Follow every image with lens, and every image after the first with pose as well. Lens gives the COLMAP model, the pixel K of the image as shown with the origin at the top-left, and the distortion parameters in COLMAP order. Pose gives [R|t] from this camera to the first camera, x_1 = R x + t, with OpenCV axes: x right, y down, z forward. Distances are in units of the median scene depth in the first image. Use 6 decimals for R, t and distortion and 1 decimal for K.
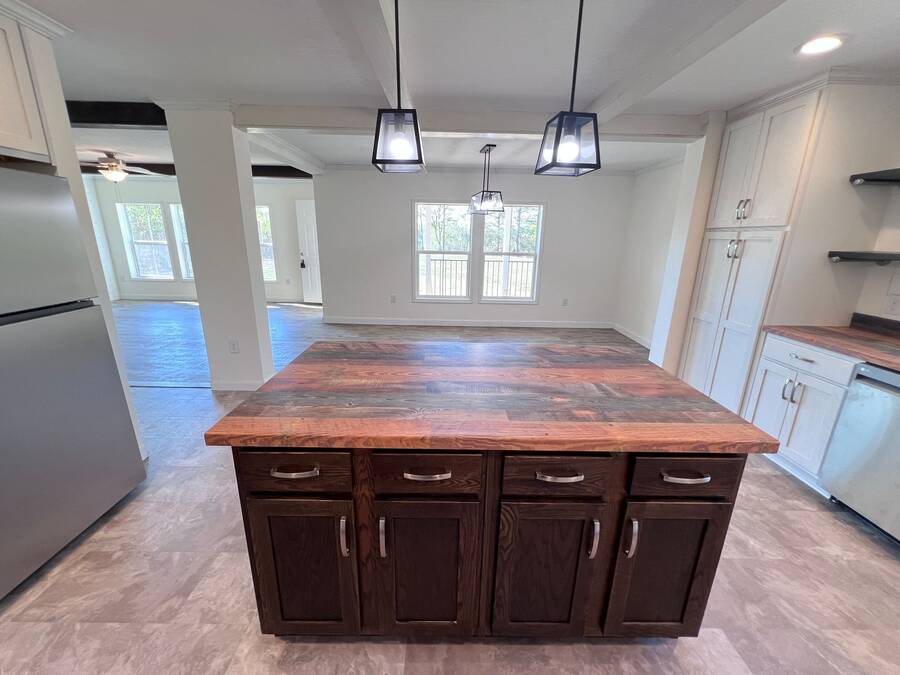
lens RADIAL K [[361.3, 0, 447.1], [0, 361.3, 335.1], [0, 0, 1]] dist [-0.003291, 0.001558]
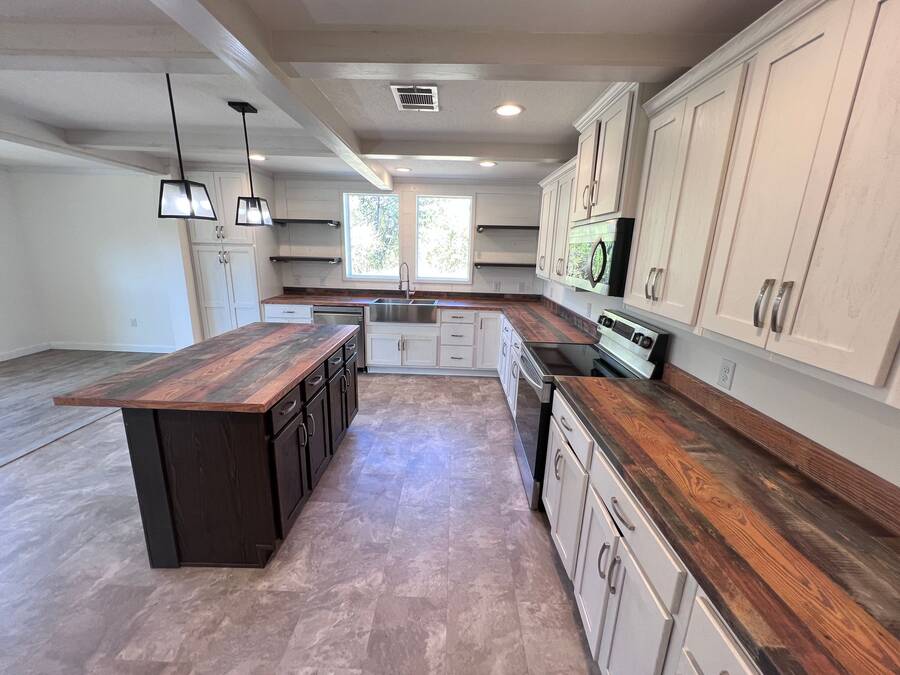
lens RADIAL K [[361.3, 0, 447.8], [0, 361.3, 335.4], [0, 0, 1]] dist [-0.003291, 0.001558]
pose [[0.024168, -0.255847, 0.966415, -0.961810], [0.239037, 0.940136, 0.242912, -0.088911], [-0.970710, 0.225139, 0.083879, 0.018167]]
